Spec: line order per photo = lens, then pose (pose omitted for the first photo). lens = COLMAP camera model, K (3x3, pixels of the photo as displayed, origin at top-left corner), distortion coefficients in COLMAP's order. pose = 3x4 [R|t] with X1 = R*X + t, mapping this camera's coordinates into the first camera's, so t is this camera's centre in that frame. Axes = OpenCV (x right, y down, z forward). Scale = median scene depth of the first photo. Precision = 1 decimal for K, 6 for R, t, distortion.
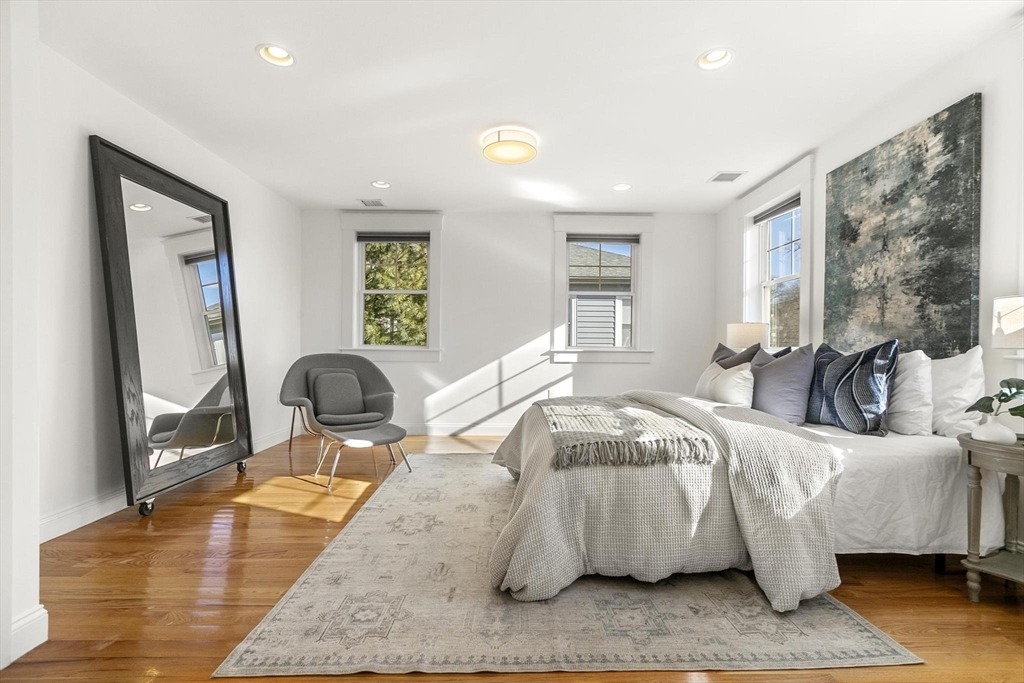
lens RADIAL K [[458.3, 0, 515.3], [0, 458.3, 349.7], [0, 0, 1]] dist [0.001364, -0.000034]
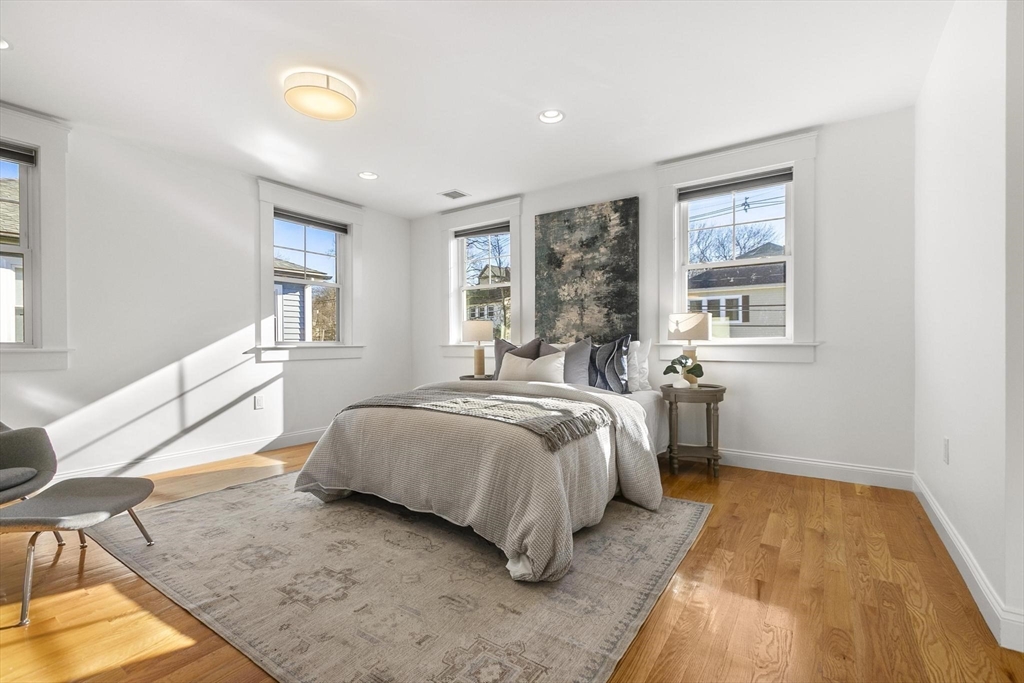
lens RADIAL K [[457.5, 0, 512.9], [0, 457.5, 343.1], [0, 0, 1]] dist [0.000217, 0.000012]
pose [[0.574415, -0.014667, 0.818433, -0.591687], [0.015254, 0.999858, 0.007213, -0.008105], [-0.818422, 0.008341, 0.574557, 0.304751]]
